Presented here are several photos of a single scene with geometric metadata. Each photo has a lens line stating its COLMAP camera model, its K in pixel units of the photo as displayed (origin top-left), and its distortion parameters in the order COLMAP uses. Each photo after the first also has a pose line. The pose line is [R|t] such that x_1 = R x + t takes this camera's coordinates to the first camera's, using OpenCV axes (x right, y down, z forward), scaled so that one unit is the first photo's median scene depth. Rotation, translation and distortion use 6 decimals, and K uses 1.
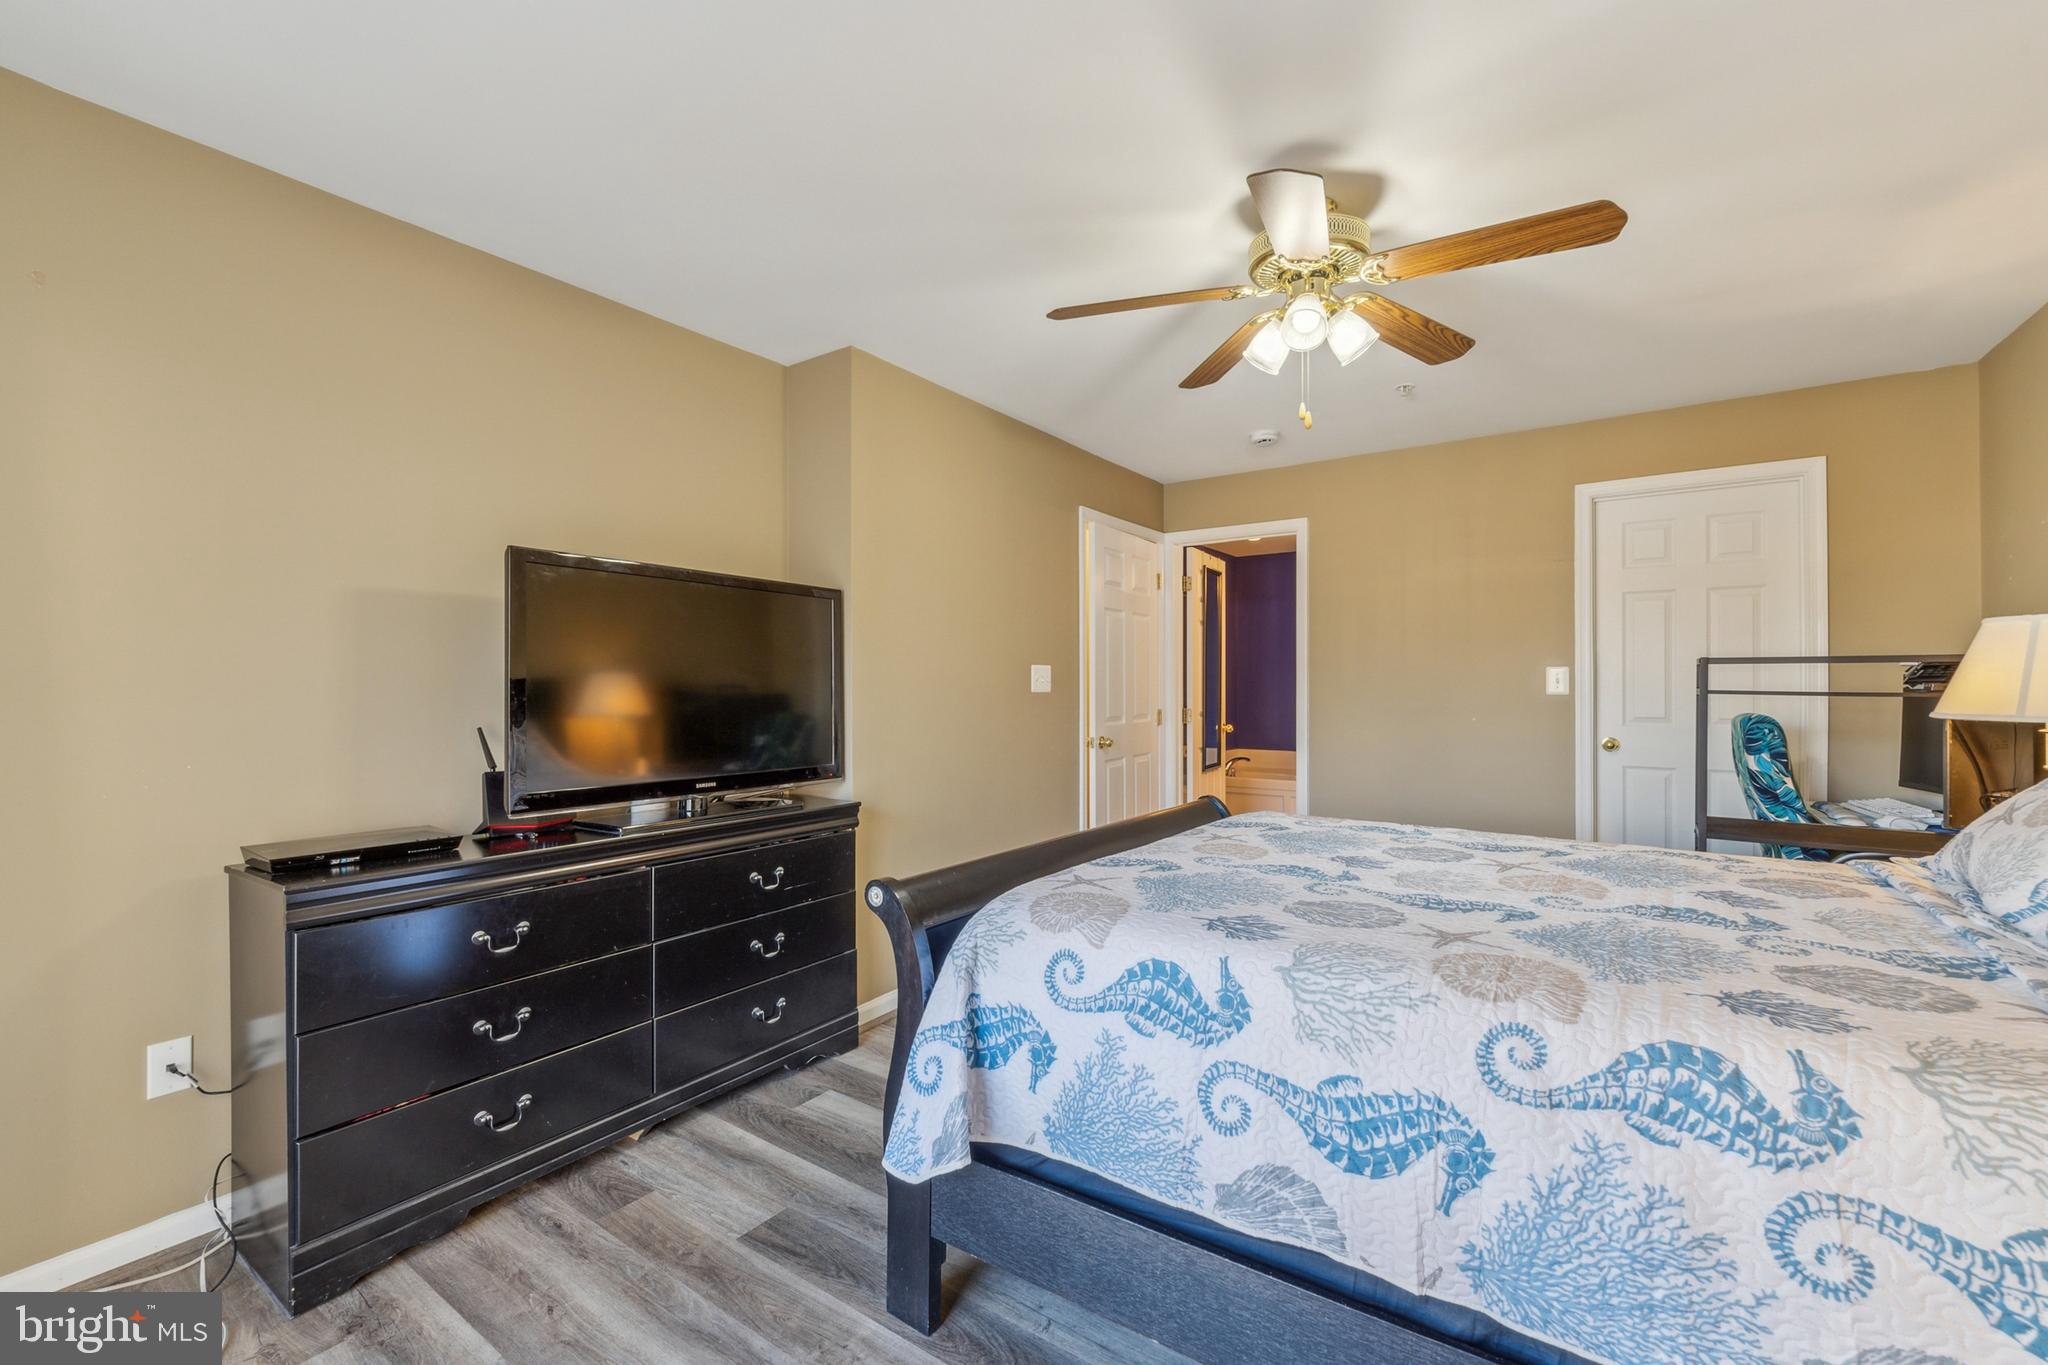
lens RADIAL K [[849.3, 0, 1042.1], [0, 849.3, 686.5], [0, 0, 1]] dist [0.002294, -0.000703]
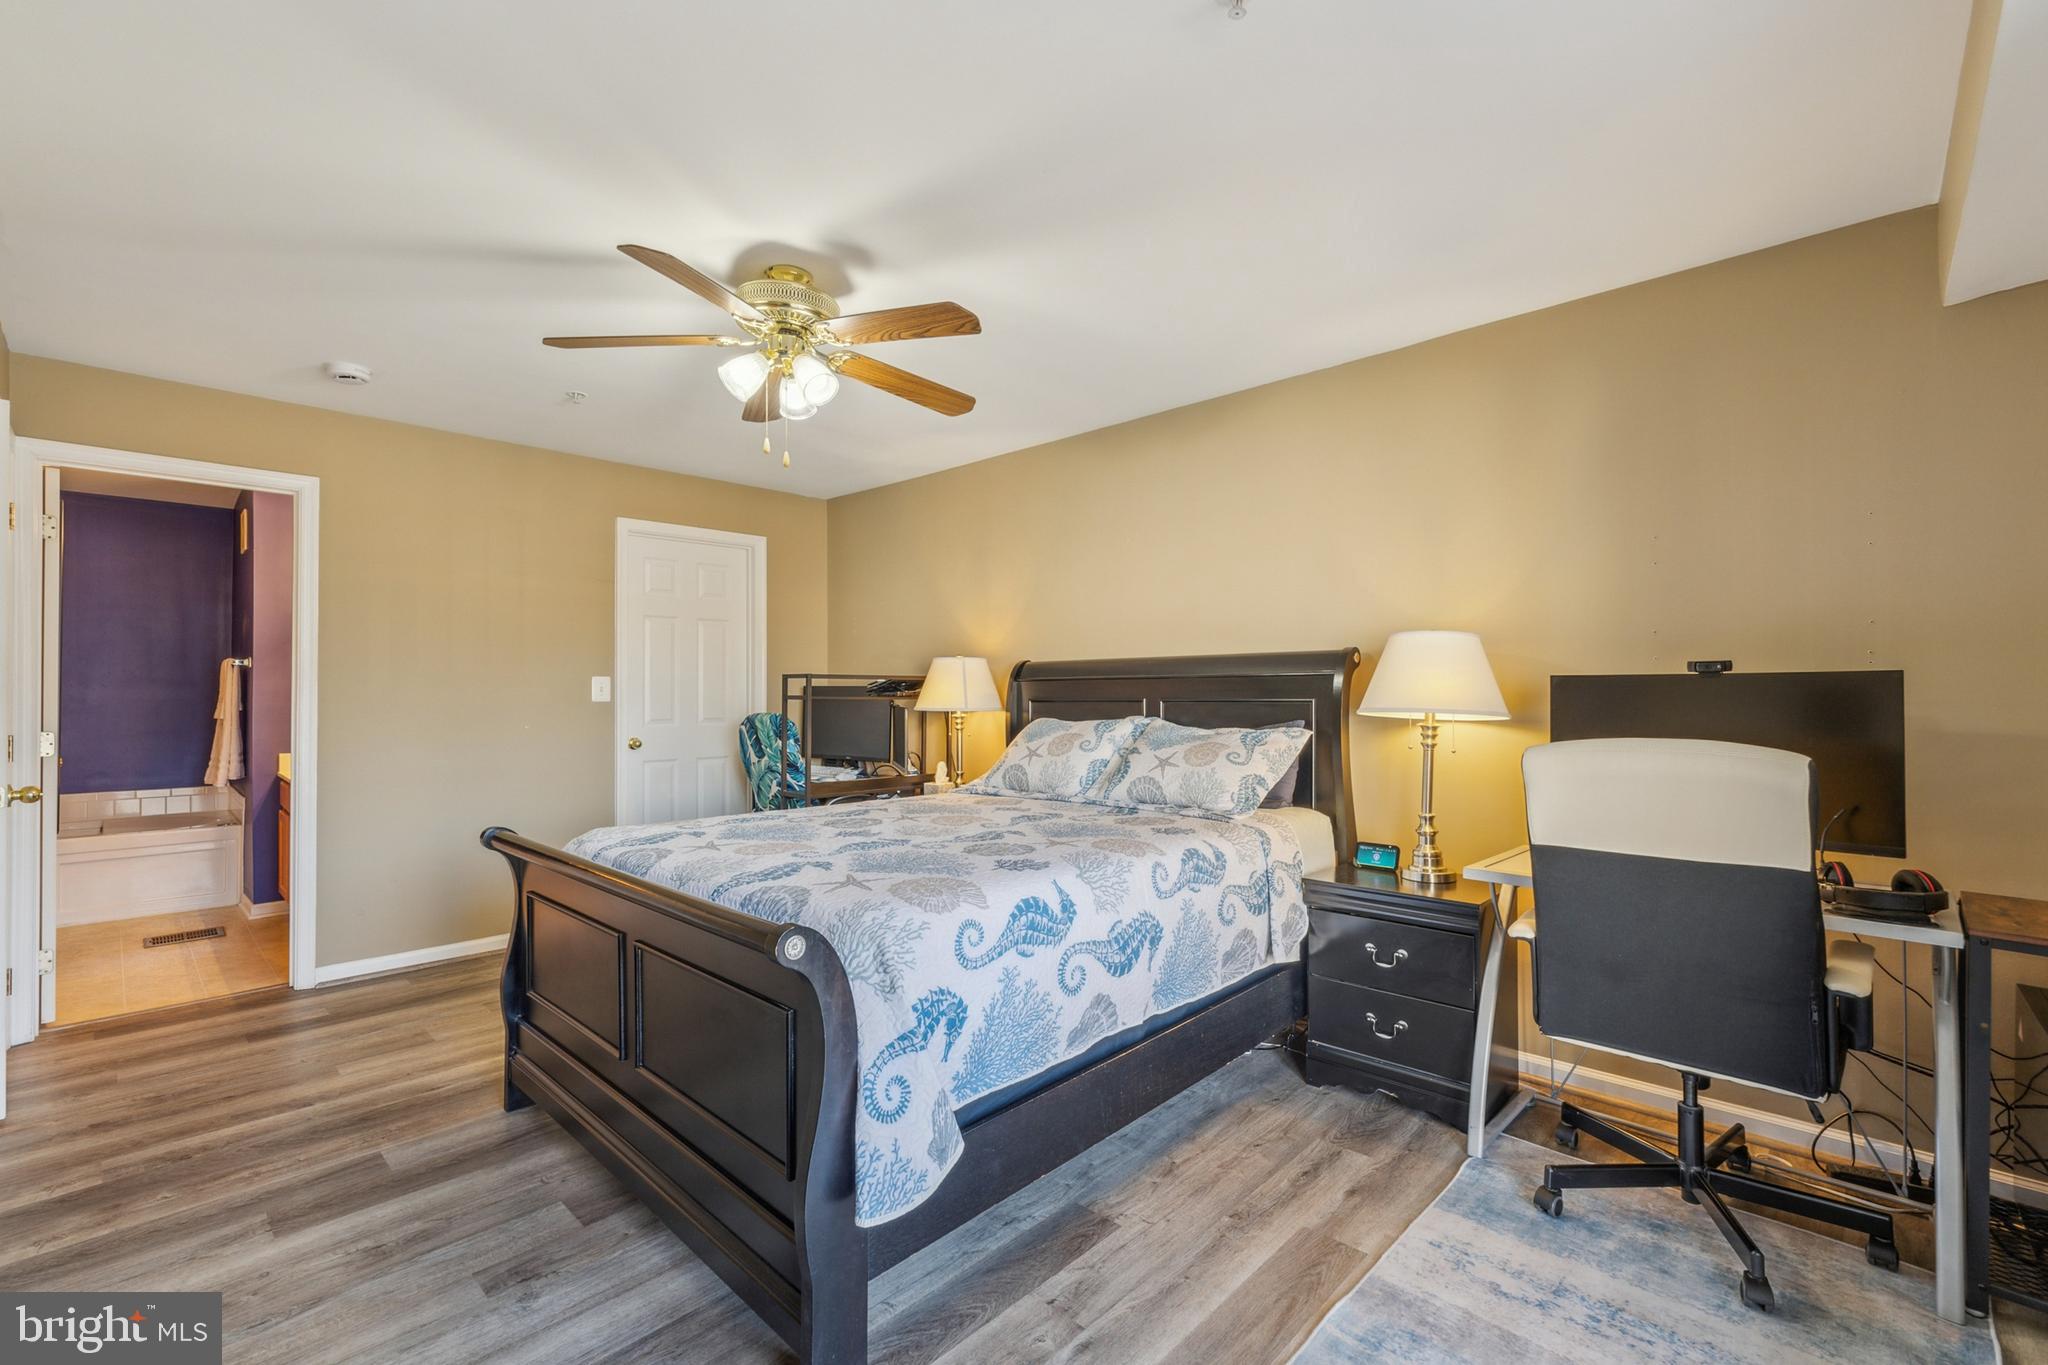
lens RADIAL K [[849.3, 0, 1045.0], [0, 849.3, 684.7], [0, 0, 1]] dist [0.002294, -0.000703]
pose [[0.168808, 0.007700, 0.985619, -1.180658], [0.003657, 0.999958, -0.008438, -0.003216], [-0.985642, 0.005029, 0.168772, 0.744143]]
